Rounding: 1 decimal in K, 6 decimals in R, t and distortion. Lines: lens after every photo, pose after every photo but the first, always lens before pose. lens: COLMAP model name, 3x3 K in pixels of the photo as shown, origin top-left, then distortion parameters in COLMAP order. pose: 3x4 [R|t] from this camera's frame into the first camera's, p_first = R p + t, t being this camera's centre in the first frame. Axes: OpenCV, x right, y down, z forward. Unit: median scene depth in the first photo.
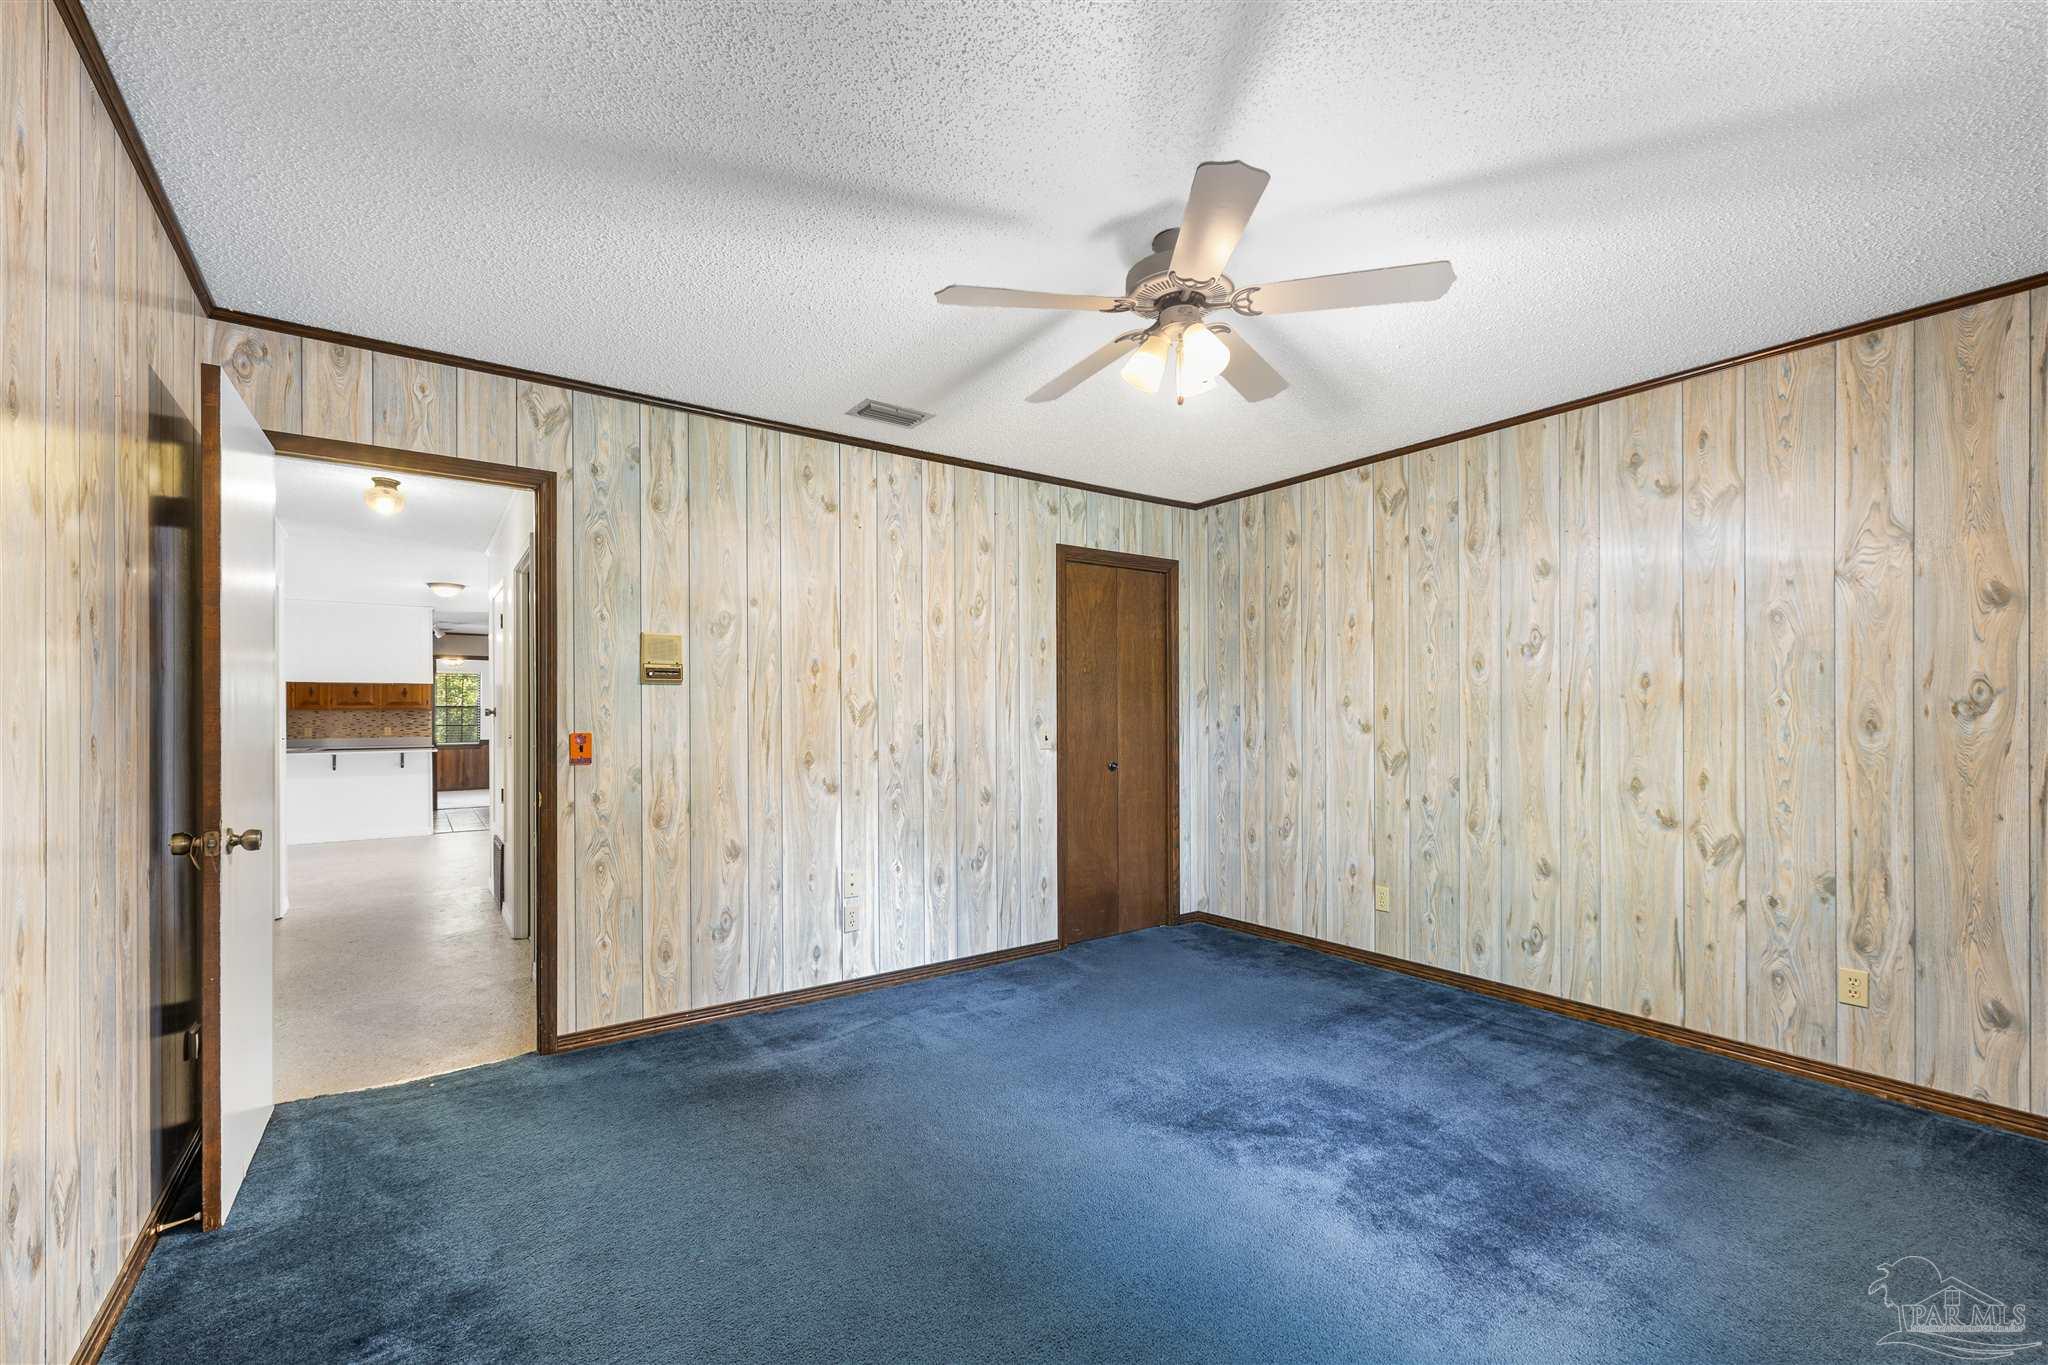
lens RADIAL K [[861.1, 0, 1013.6], [0, 861.1, 716.2], [0, 0, 1]] dist [0.000083, -0.000099]
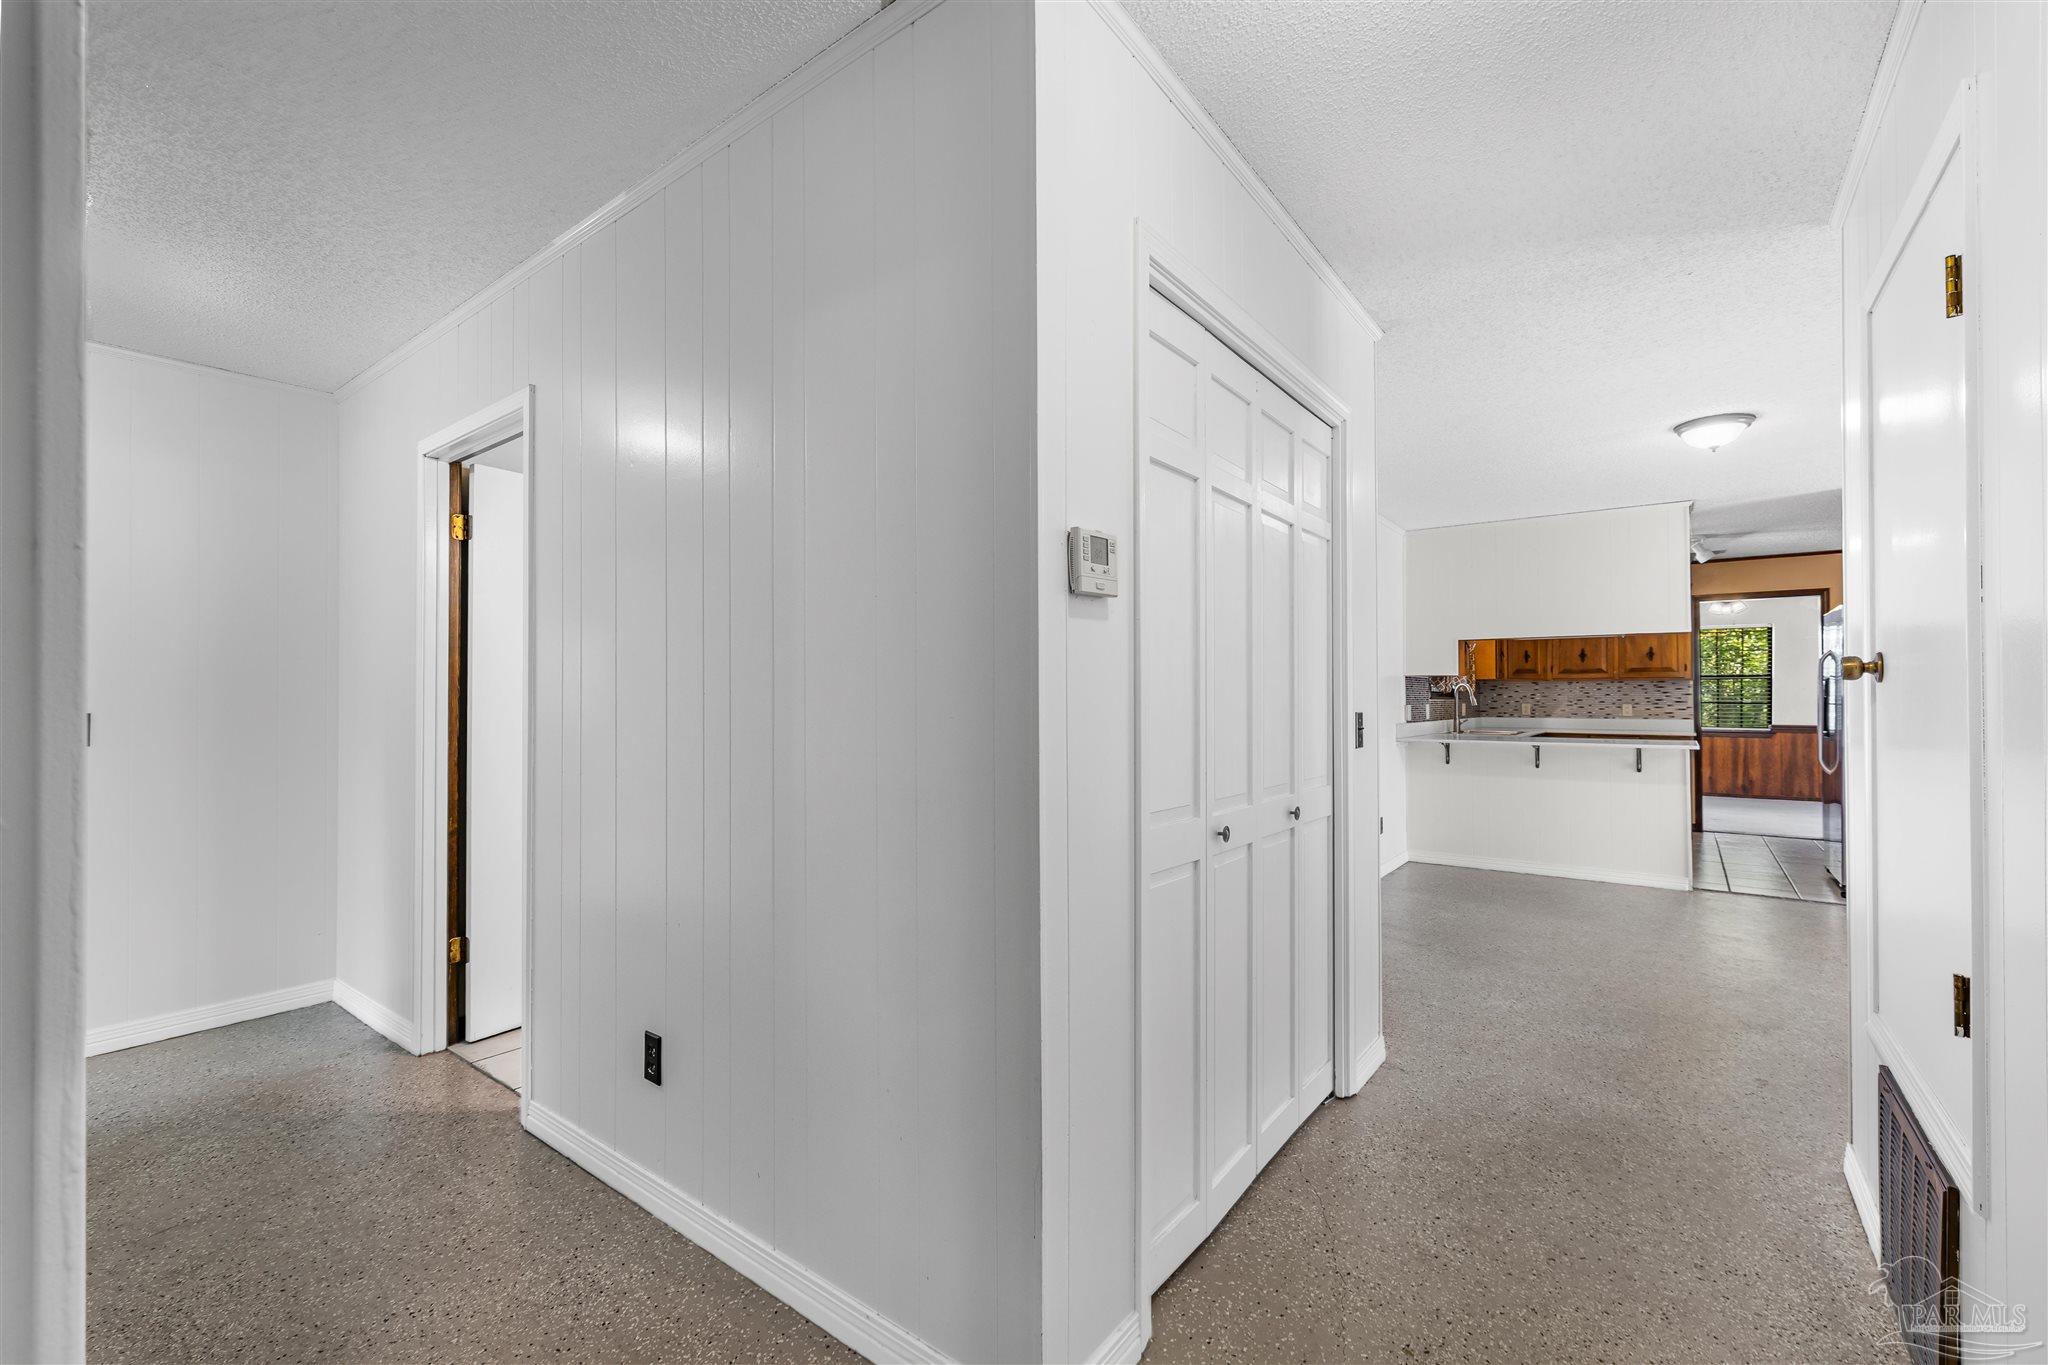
lens RADIAL K [[861.1, 0, 1015.7], [0, 861.1, 681.0], [0, 0, 1]] dist [0.000083, -0.000099]
pose [[0.299688, -0.010041, -0.953985, -0.376845], [-0.000521, 0.999943, -0.010689, 0.003038], [0.954037, 0.003701, 0.299665, 0.574307]]
